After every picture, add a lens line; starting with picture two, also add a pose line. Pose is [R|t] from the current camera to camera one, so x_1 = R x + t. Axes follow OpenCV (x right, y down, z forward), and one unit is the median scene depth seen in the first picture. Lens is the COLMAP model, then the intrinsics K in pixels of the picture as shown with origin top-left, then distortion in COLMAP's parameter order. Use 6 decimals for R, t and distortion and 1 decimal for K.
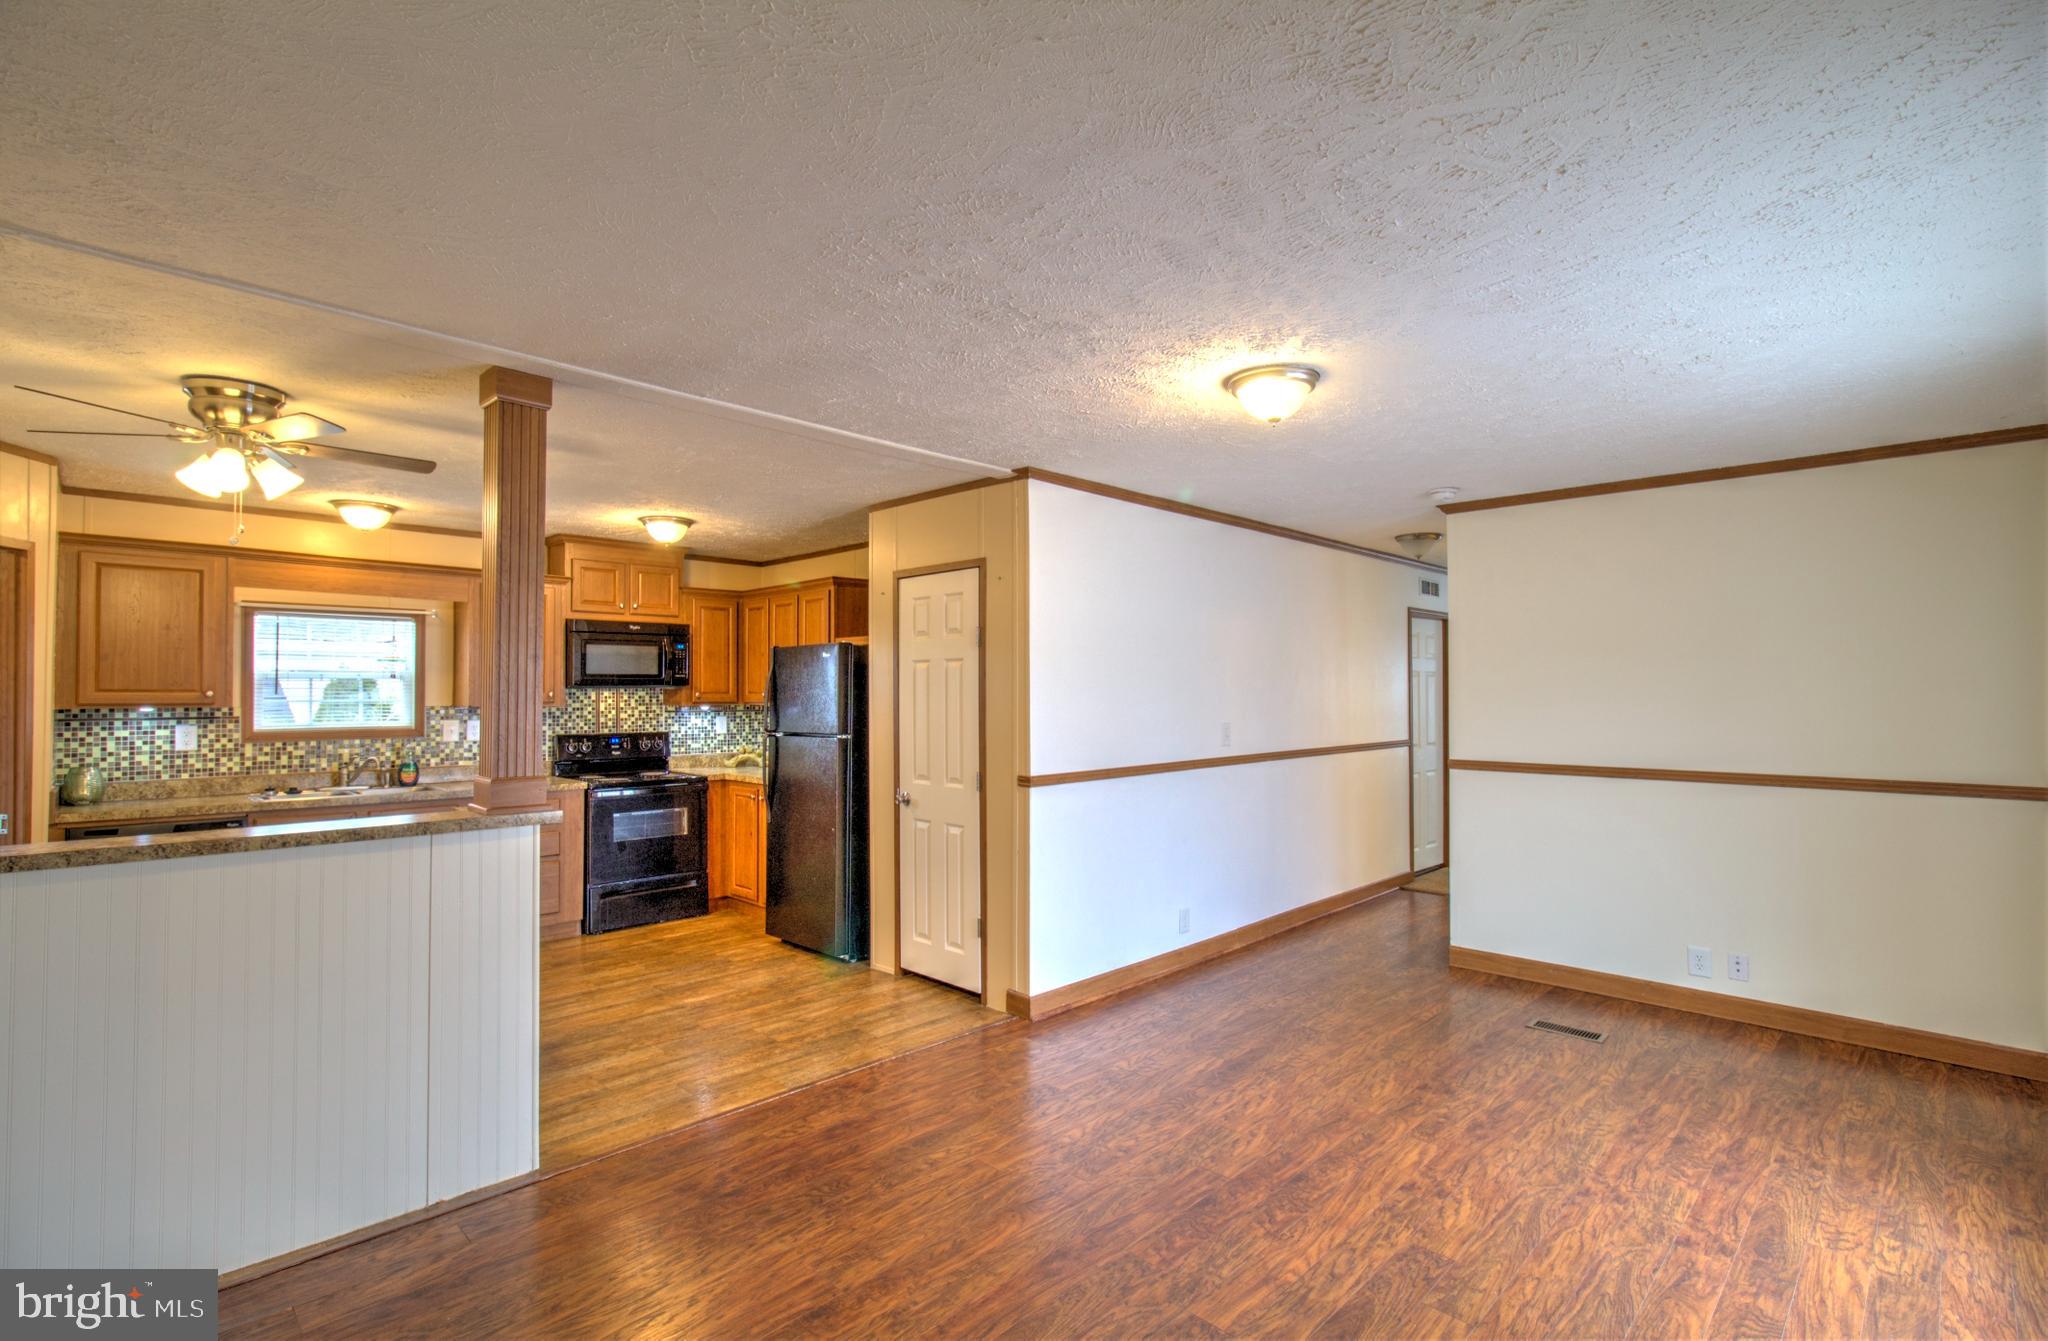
lens RADIAL K [[954.6, 0, 1050.5], [0, 954.6, 681.0], [0, 0, 1]] dist [0.002210, 0.009701]
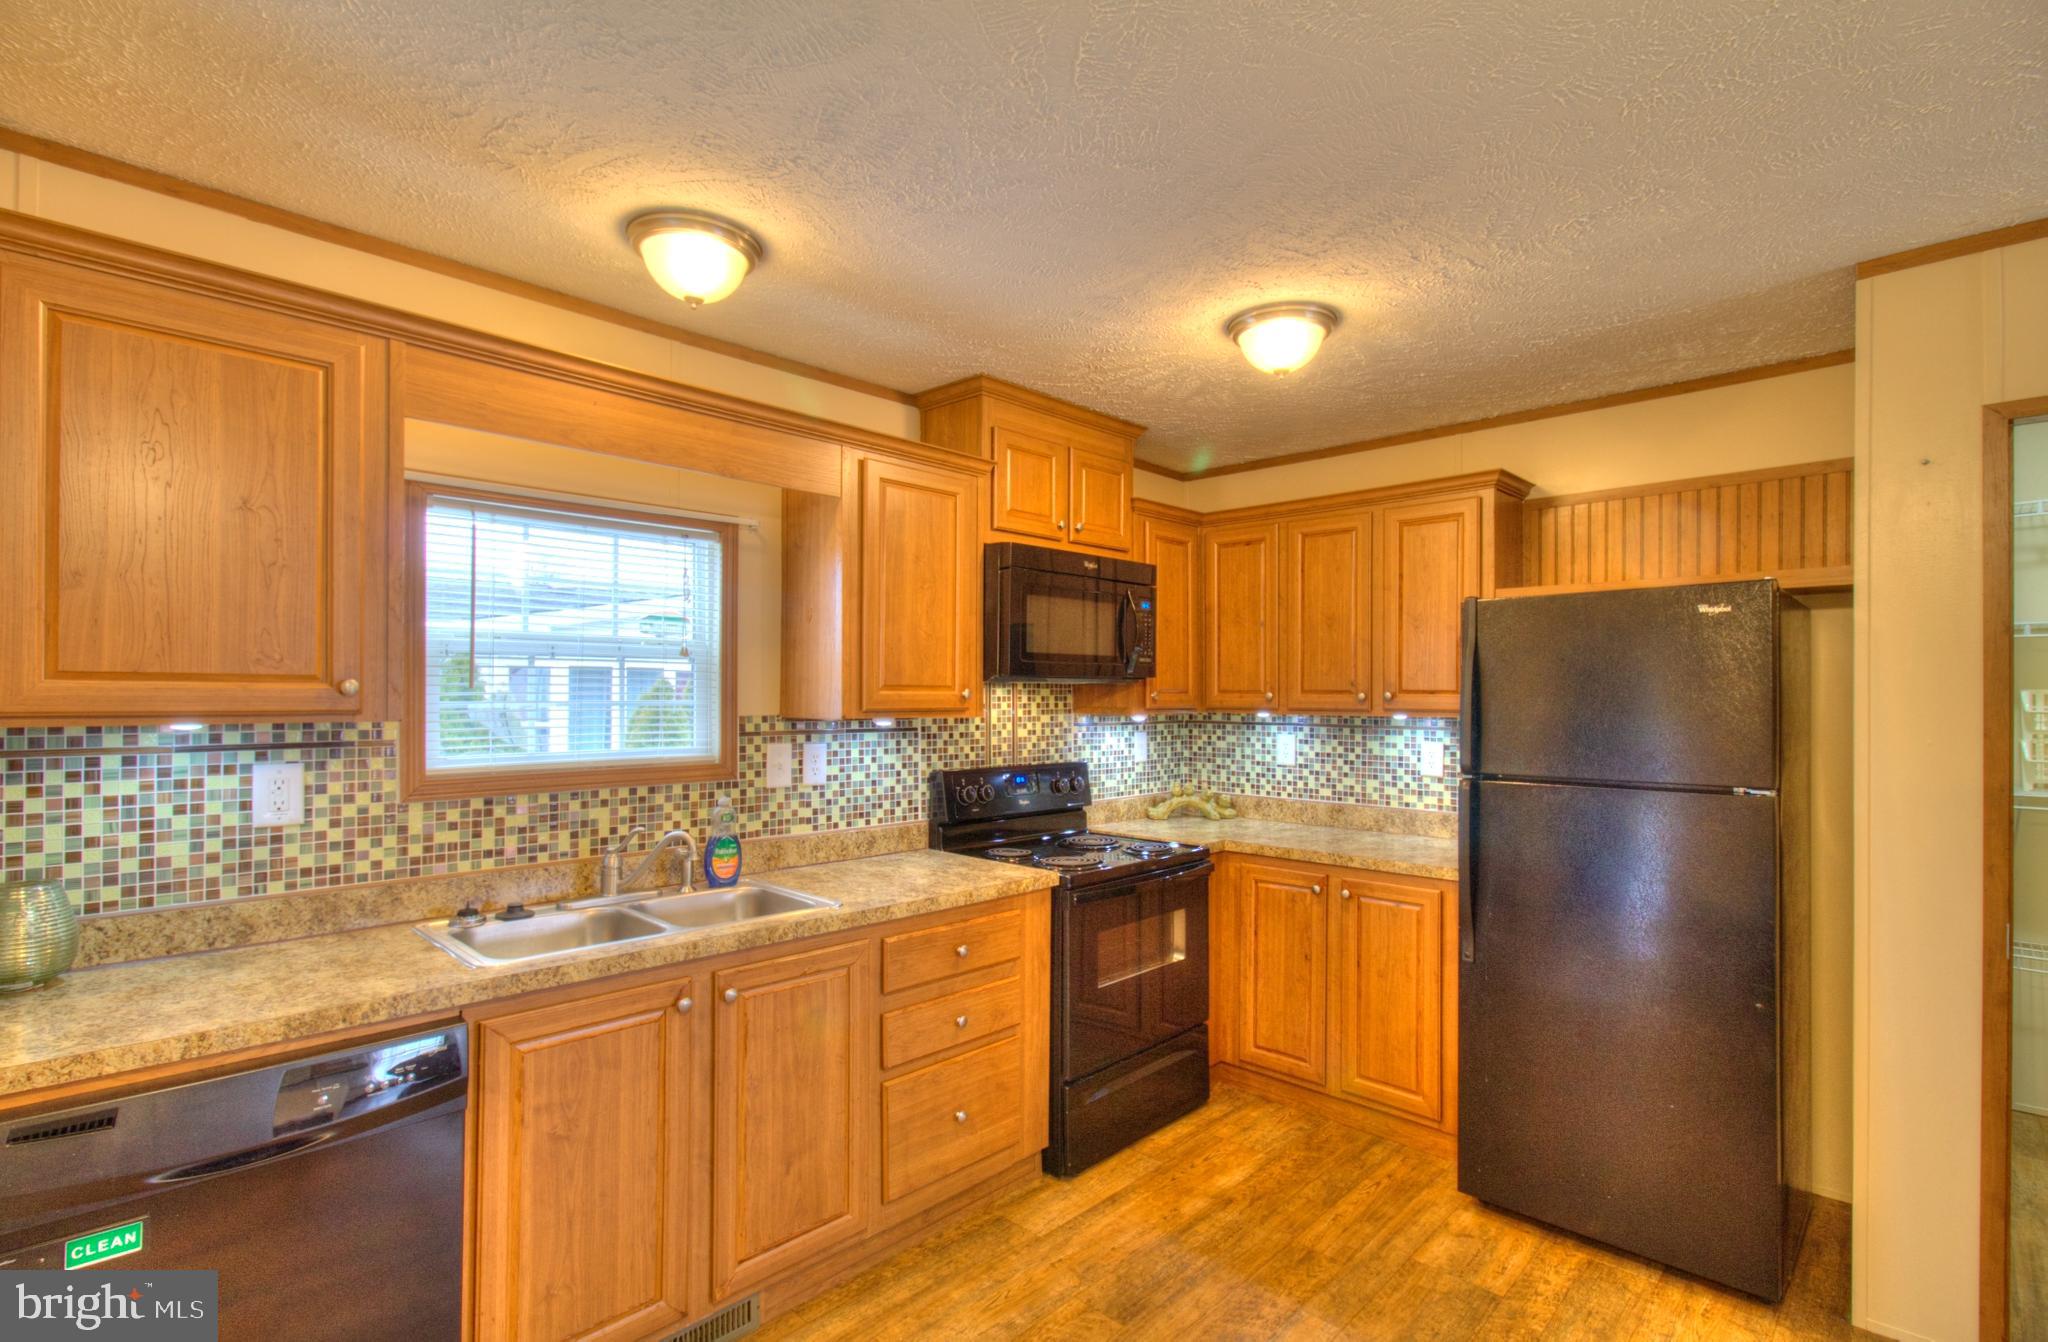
lens RADIAL K [[954.6, 0, 1052.7], [0, 954.6, 699.3], [0, 0, 1]] dist [0.002210, 0.009701]
pose [[0.999764, 0.008880, 0.019834, -0.520156], [-0.009279, 0.999755, 0.020119, 0.006761], [-0.019651, -0.020299, 0.999601, 0.528535]]
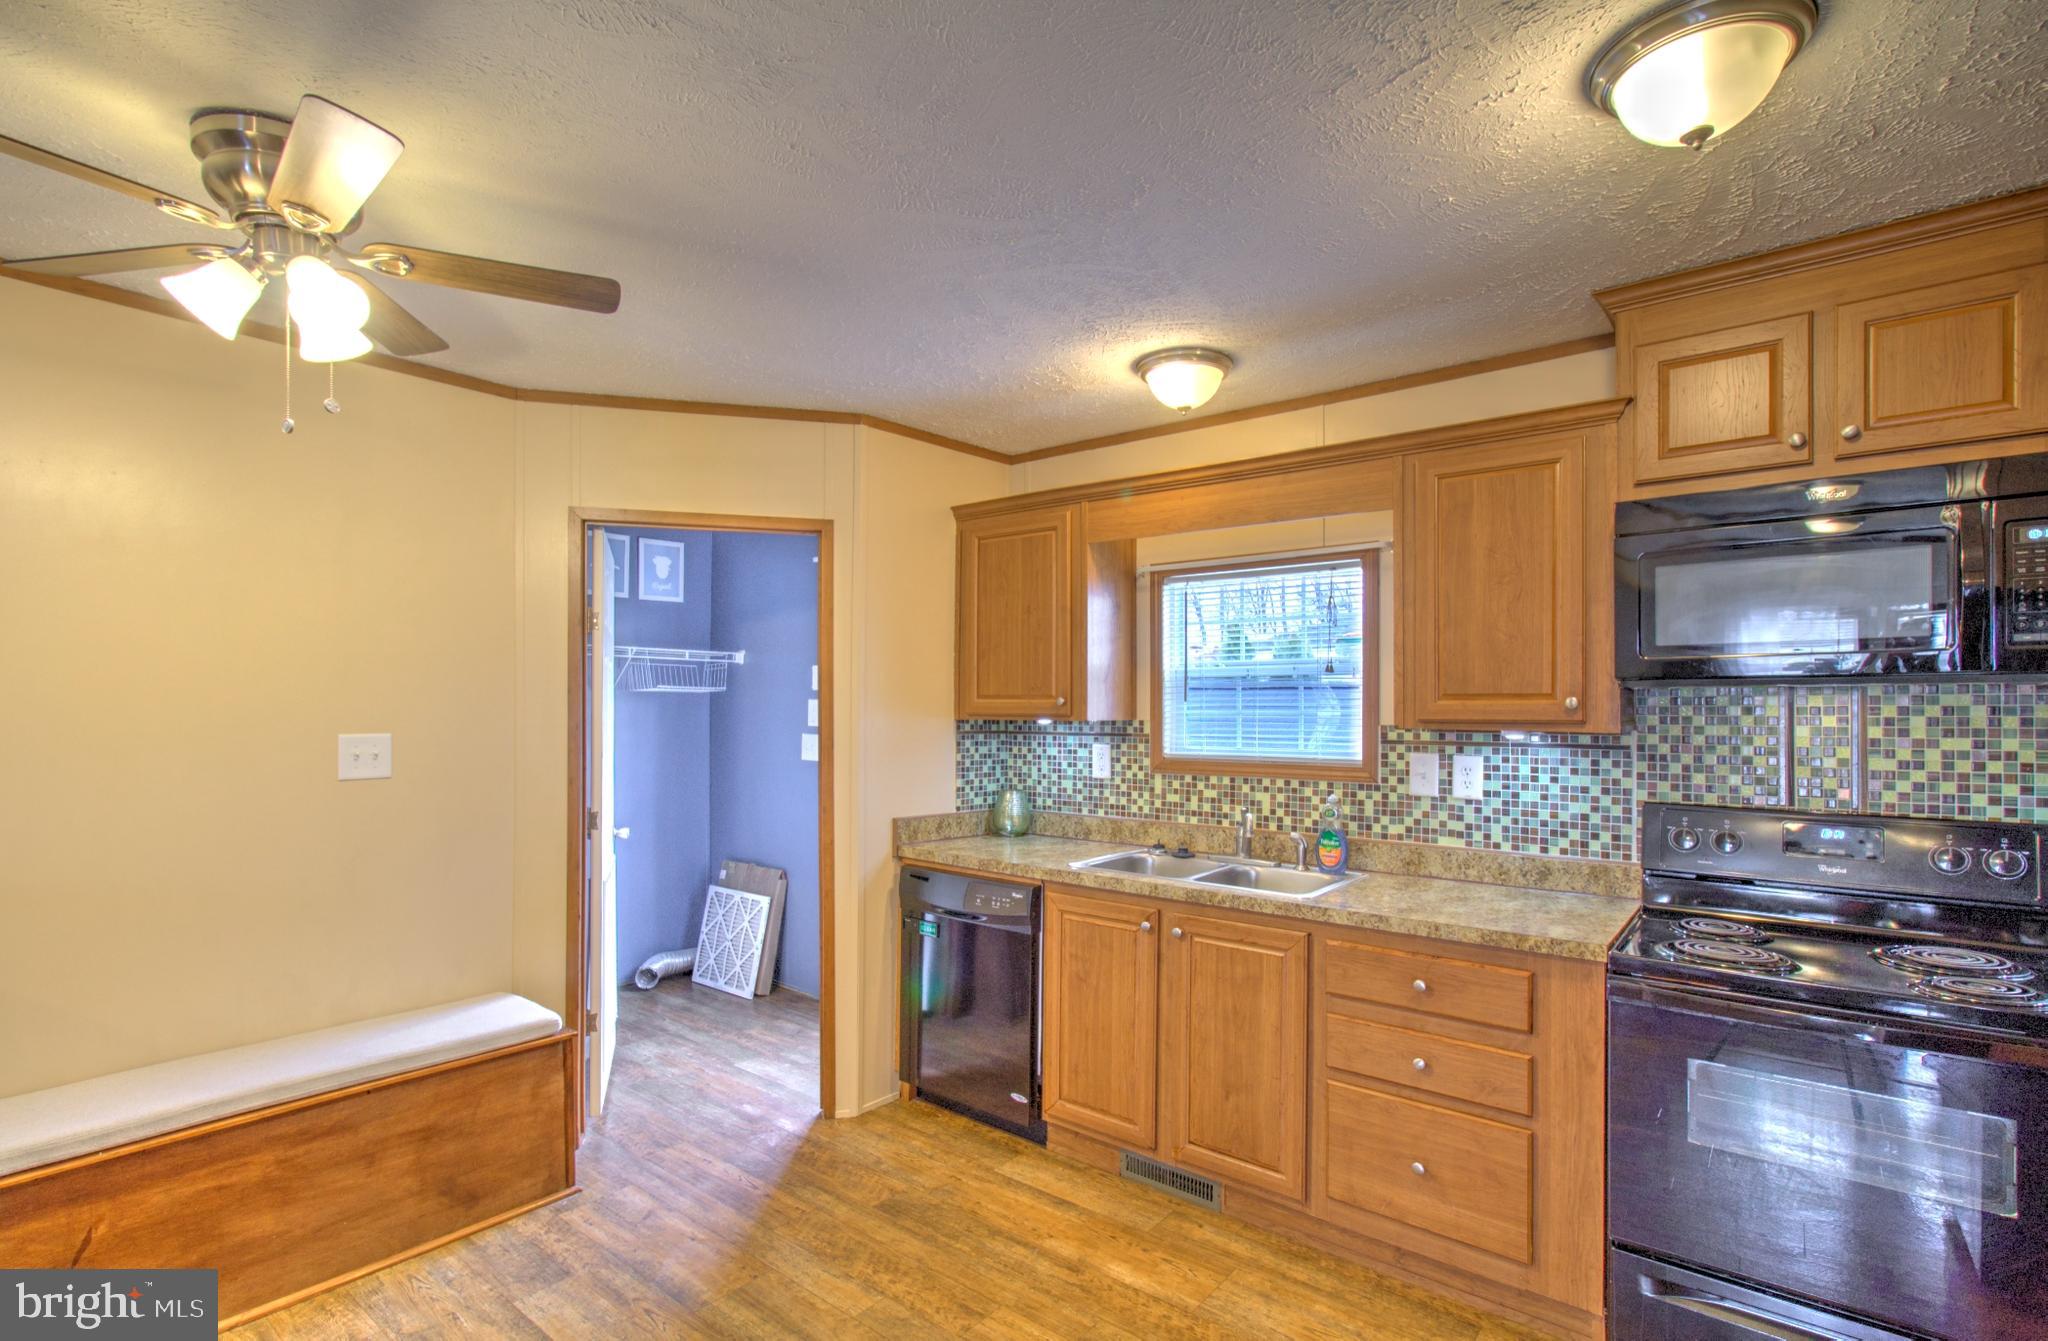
lens RADIAL K [[954.6, 0, 1008.3], [0, 954.6, 710.0], [0, 0, 1]] dist [0.002210, 0.009701]
pose [[0.102453, 0.008142, -0.994705, -0.155926], [0.014544, 0.999847, 0.009682, 0.010289], [0.994632, -0.015459, 0.102319, 0.767392]]
